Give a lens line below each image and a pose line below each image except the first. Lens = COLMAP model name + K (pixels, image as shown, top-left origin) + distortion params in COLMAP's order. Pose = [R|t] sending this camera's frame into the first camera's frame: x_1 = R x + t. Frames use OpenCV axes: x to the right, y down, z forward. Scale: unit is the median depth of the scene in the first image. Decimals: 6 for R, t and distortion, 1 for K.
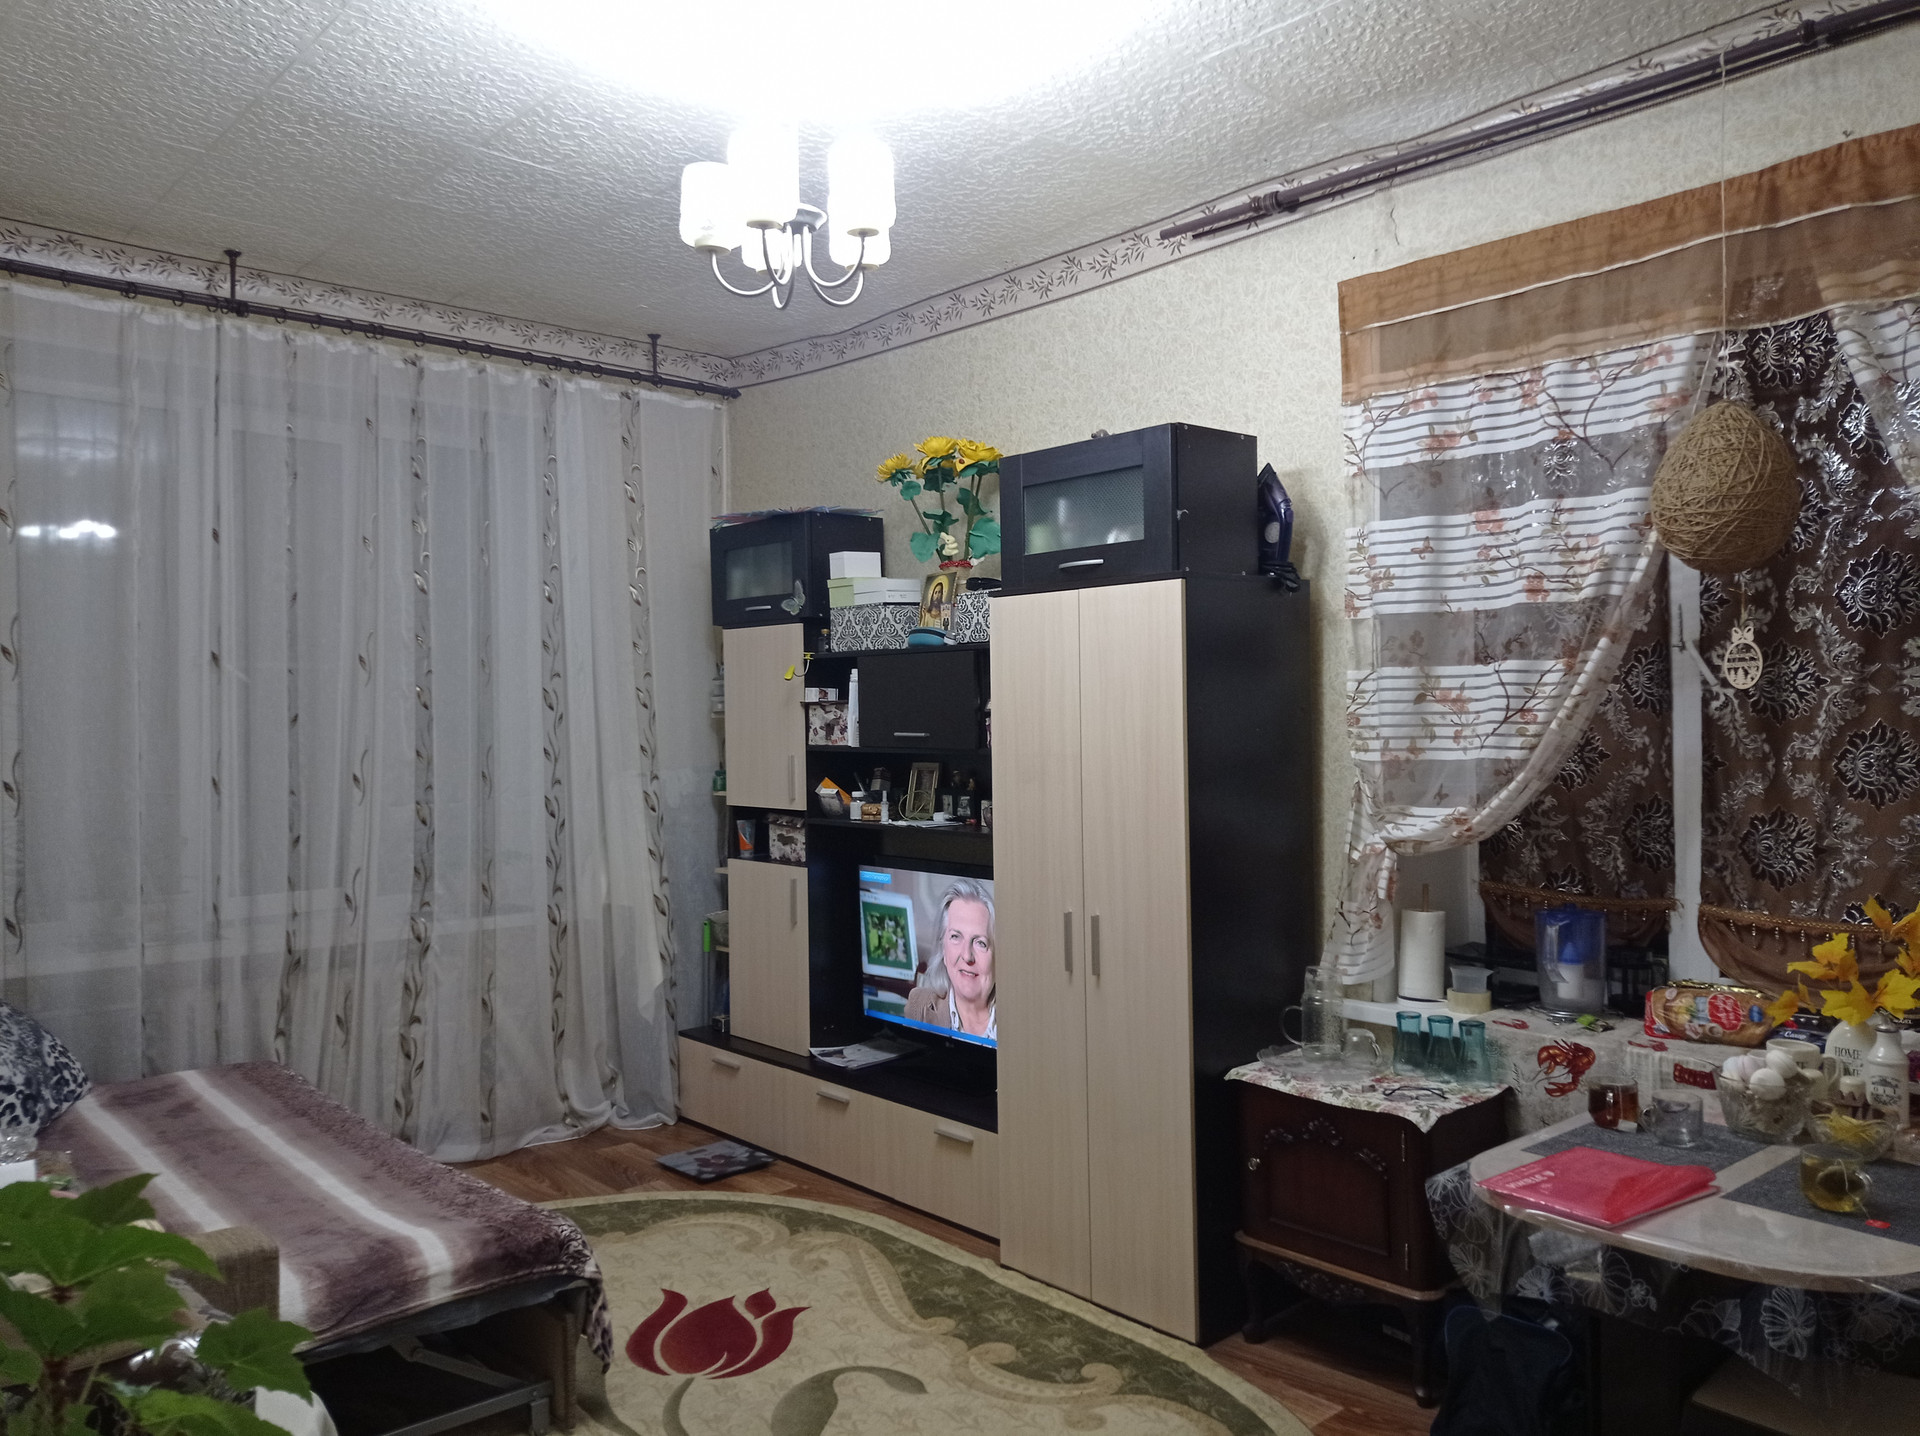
lens RADIAL K [[1427.3, 0, 963.5], [0, 1427.3, 721.6], [0, 0, 1]] dist [0.122309, -0.194893]
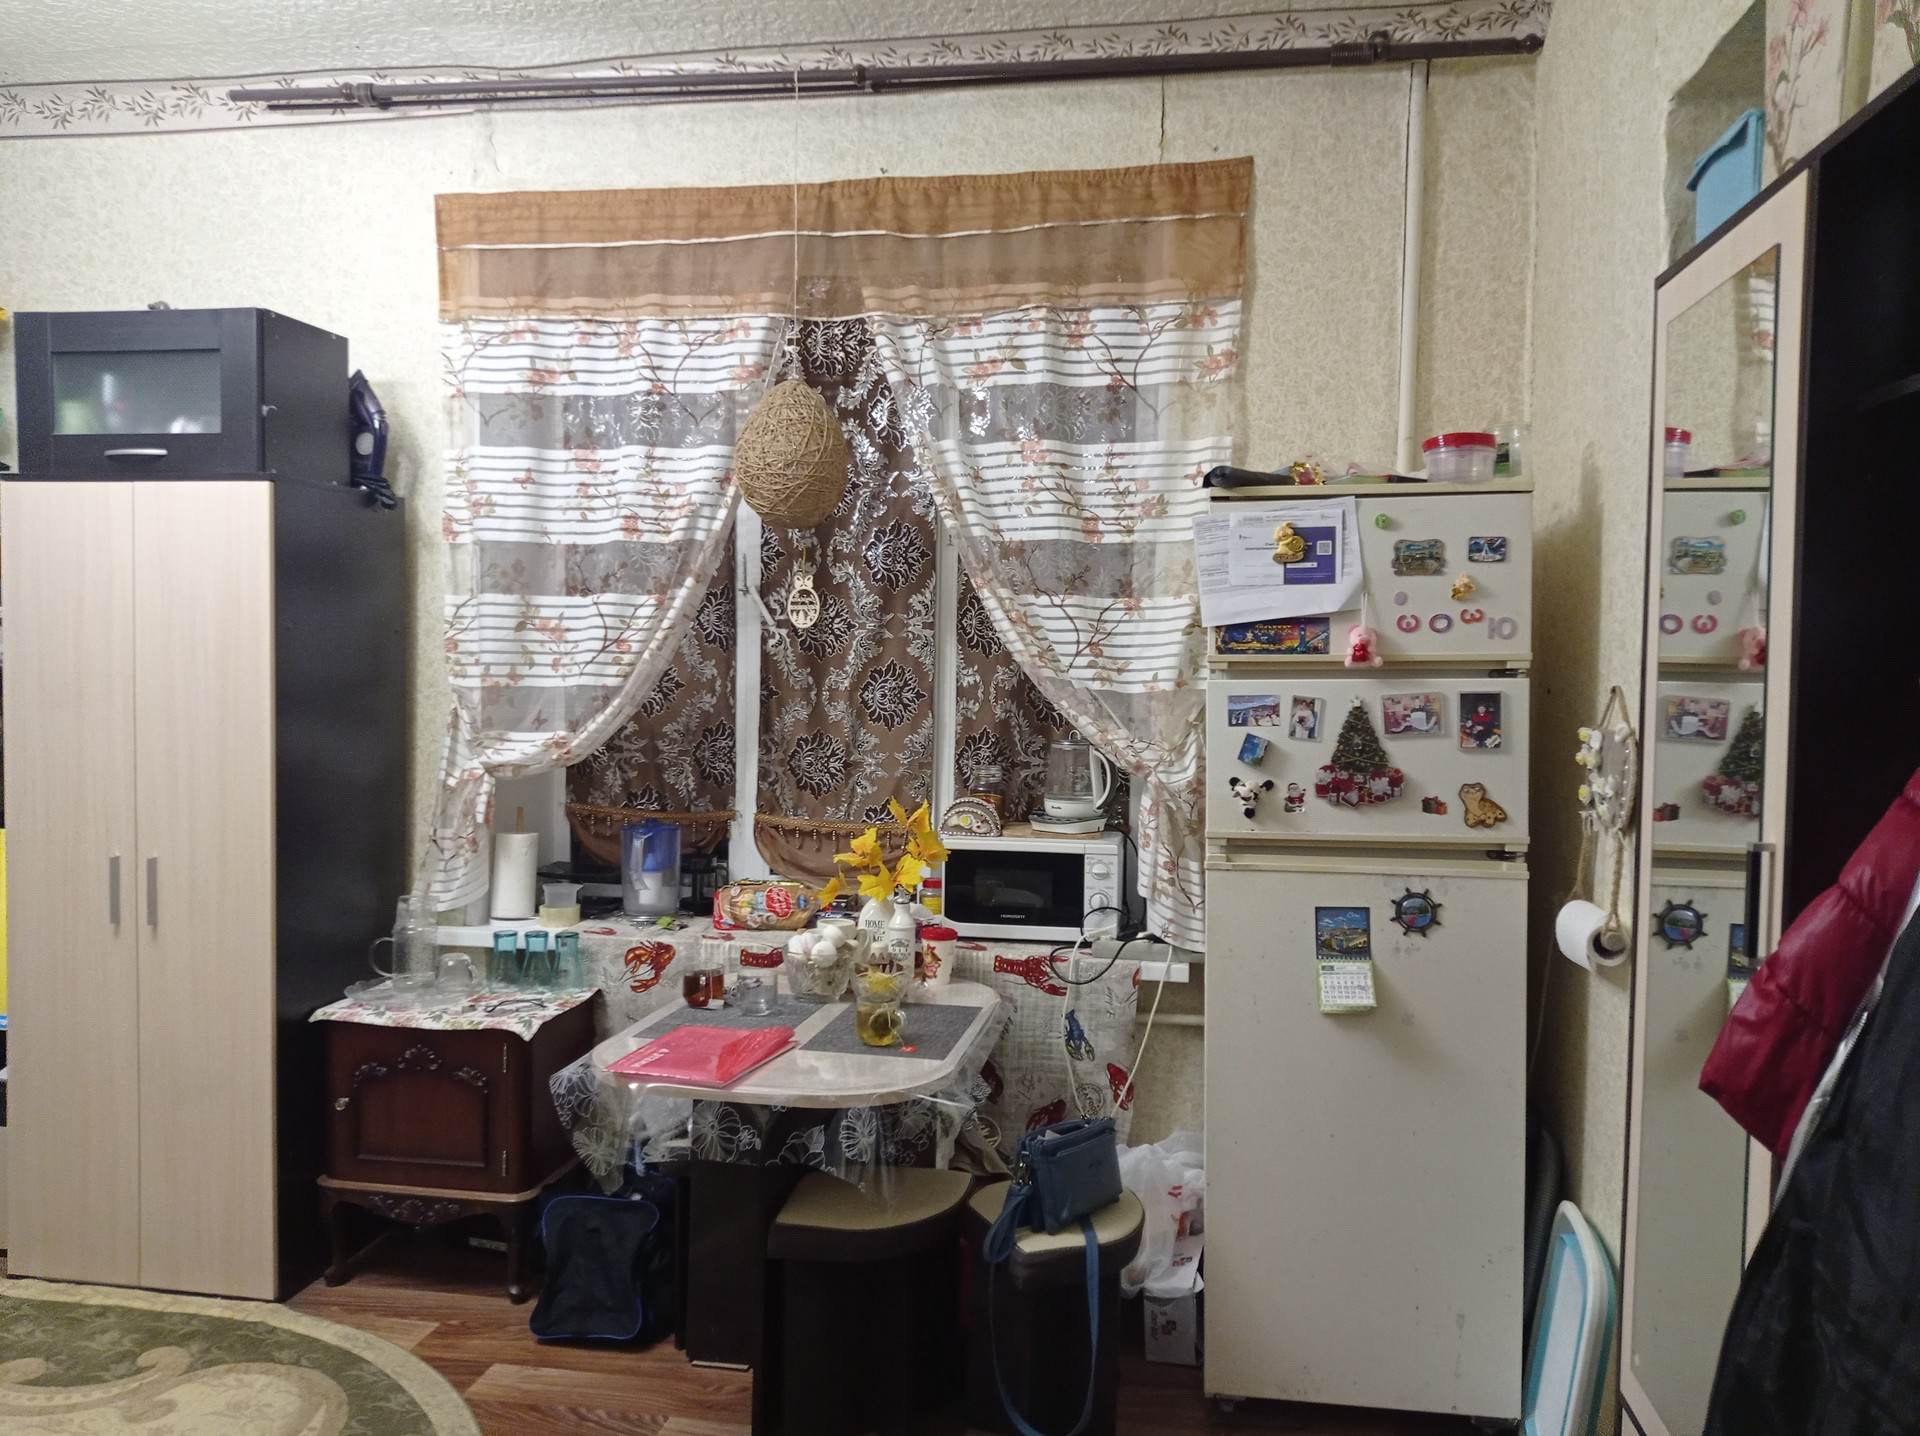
lens RADIAL K [[1427.3, 0, 963.5], [0, 1427.3, 721.6], [0, 0, 1]] dist [0.122309, -0.194893]
pose [[0.788701, 0.001947, 0.614774, -0.067601], [-0.026035, 0.999204, 0.030236, 0.013141], [-0.614225, -0.039853, 0.788124, -0.002274]]
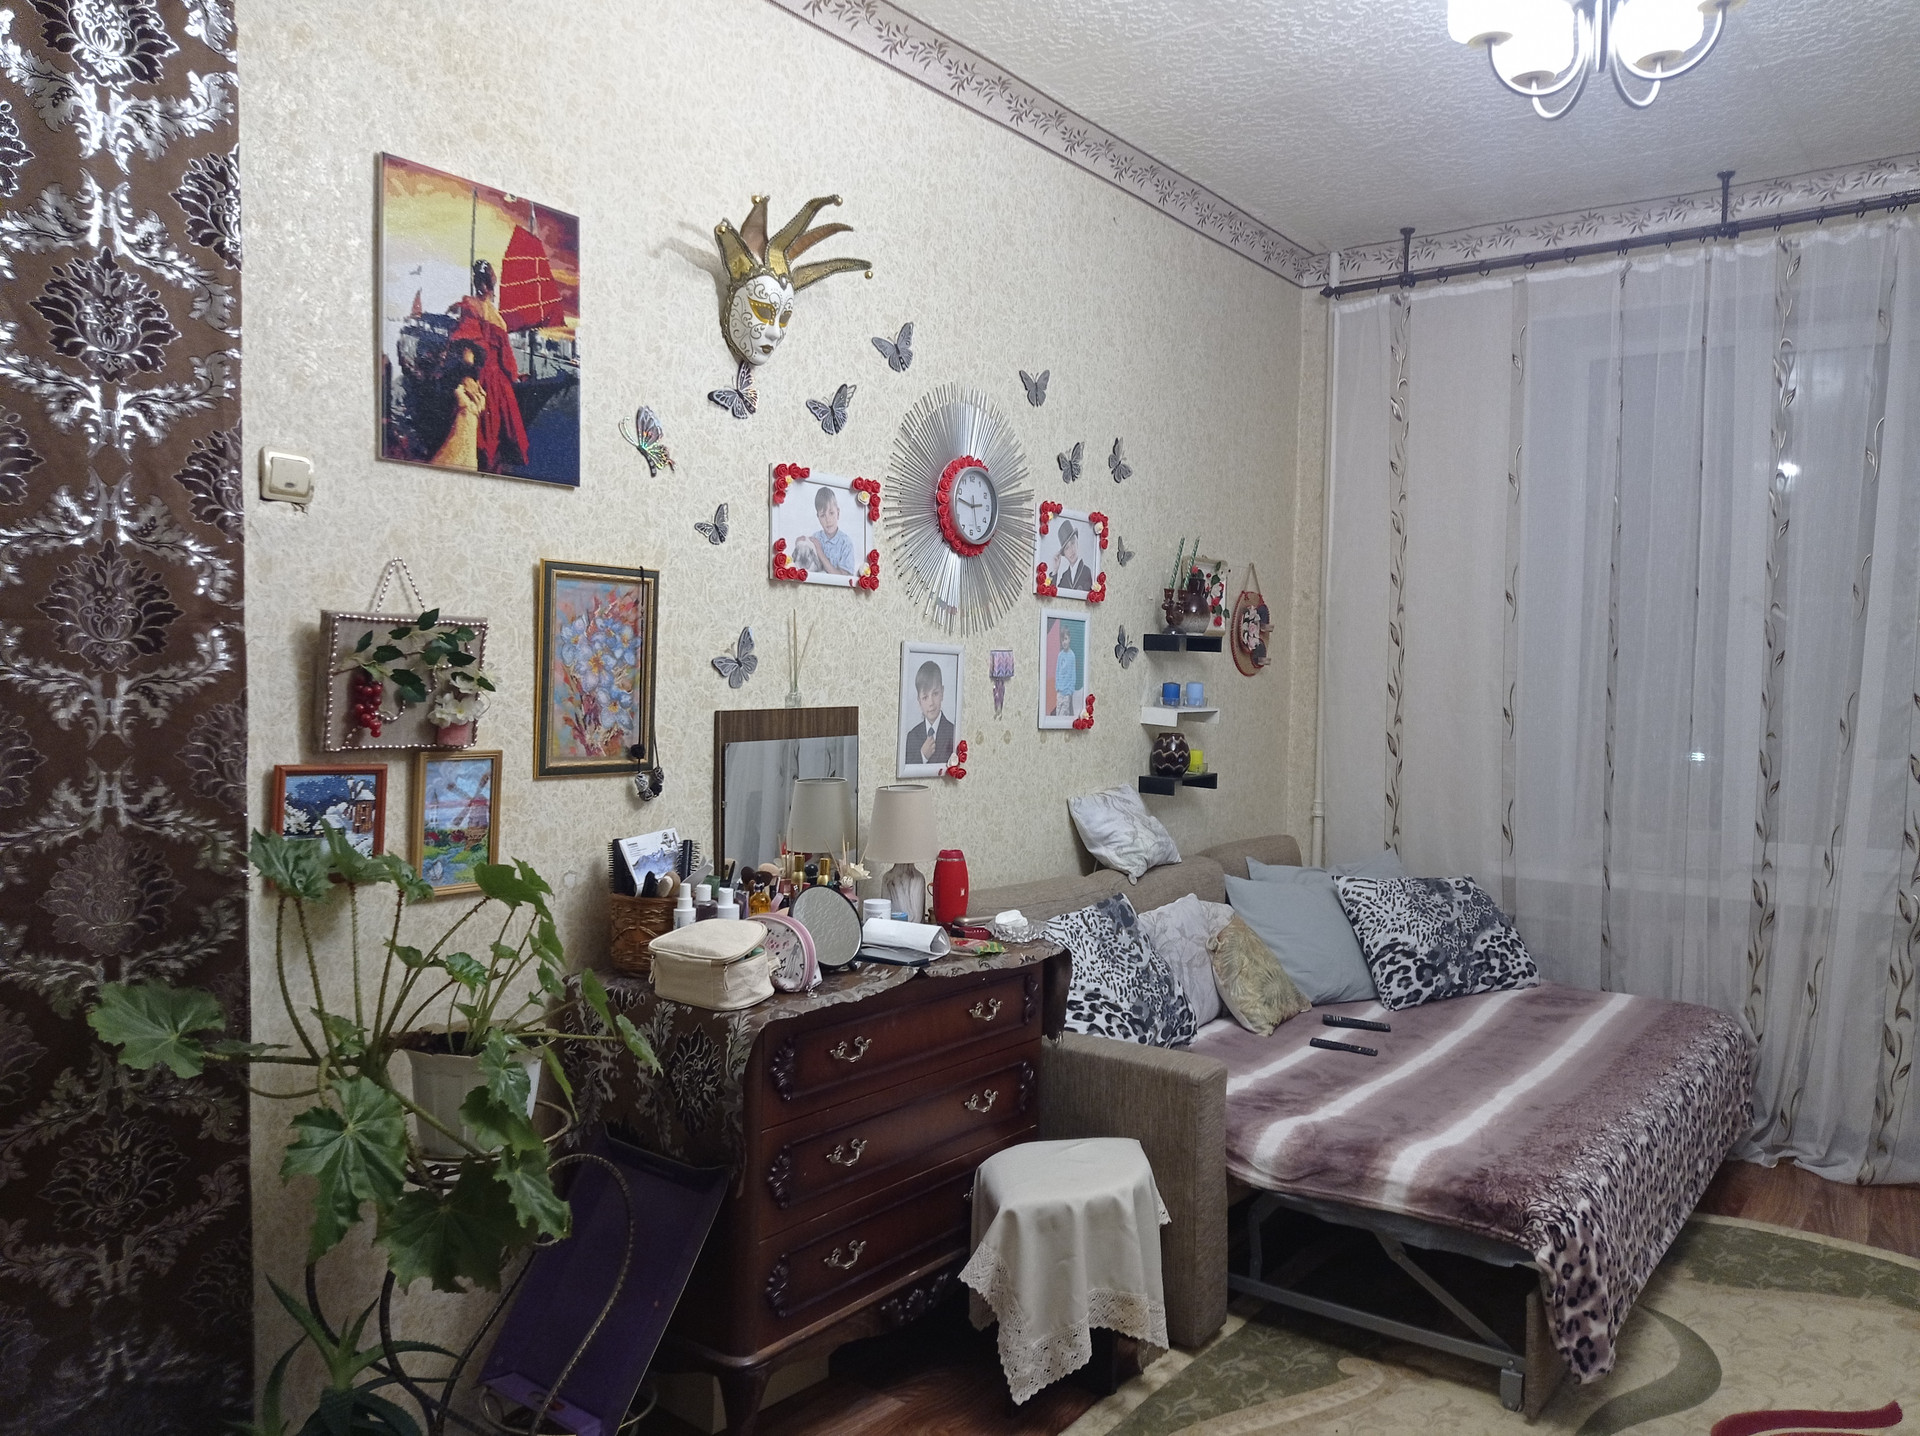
lens RADIAL K [[1433.7, 0, 978.3], [0, 1433.7, 722.3], [0, 0, 1]] dist [0.125644, -0.186930]
pose [[0.202096, 0.042046, -0.978463, 0.484755], [-0.014215, 0.999099, 0.039996, 0.013417], [0.979263, 0.005826, 0.202512, 0.417110]]
